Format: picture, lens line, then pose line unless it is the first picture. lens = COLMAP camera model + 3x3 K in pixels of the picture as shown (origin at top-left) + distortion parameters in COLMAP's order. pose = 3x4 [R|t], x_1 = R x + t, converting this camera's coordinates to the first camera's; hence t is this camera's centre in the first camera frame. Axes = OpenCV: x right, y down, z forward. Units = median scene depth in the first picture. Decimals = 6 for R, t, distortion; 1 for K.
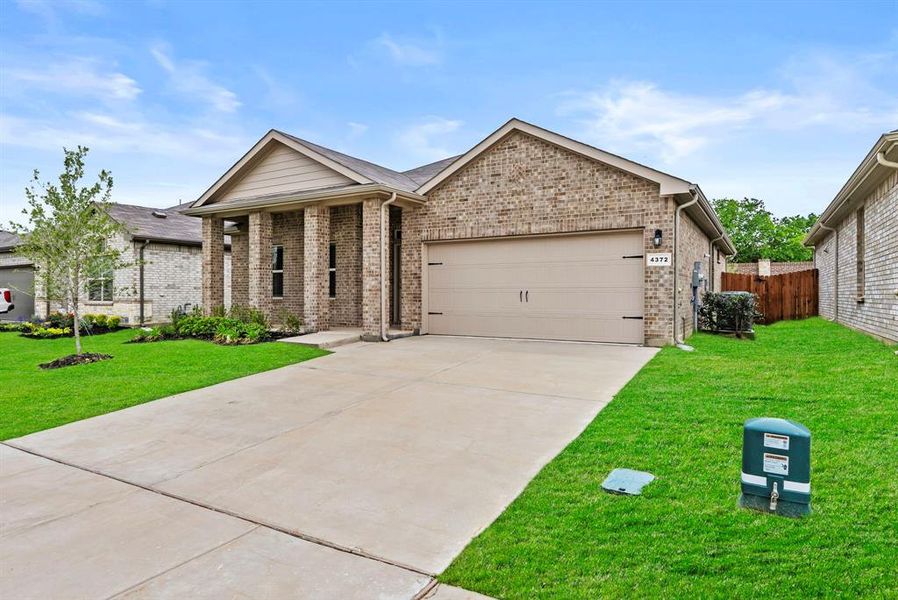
lens RADIAL K [[530.0, 0, 449.0], [0, 530.0, 300.0], [0, 0, 1]] dist [0.000040, 0.000227]
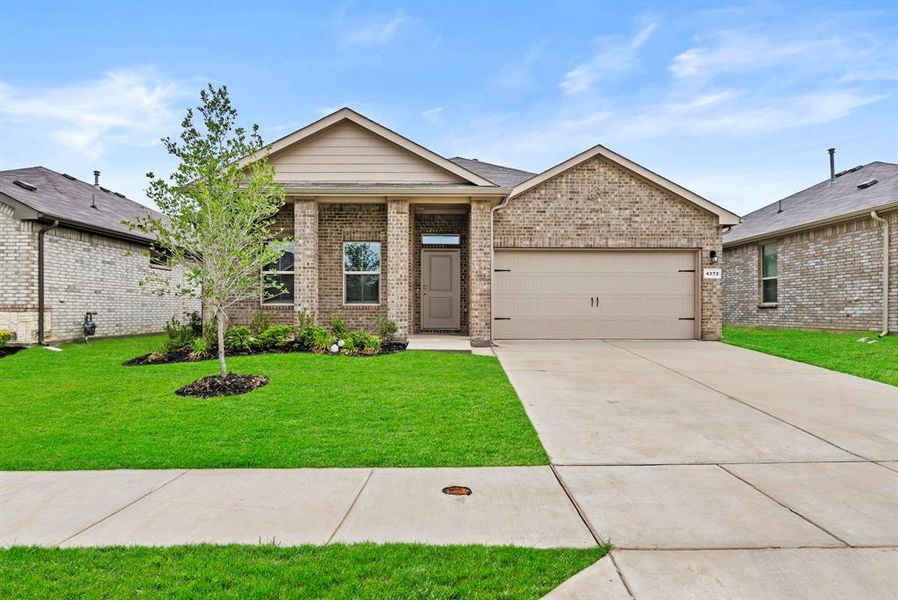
lens RADIAL K [[526.7, 0, 450.1], [0, 526.7, 311.3], [0, 0, 1]] dist [-0.002377, -0.000555]
pose [[0.851599, -0.000279, 0.524194, -0.711575], [0.004909, 0.999960, -0.007443, 0.019752], [-0.524171, 0.008911, 0.851566, 0.202658]]
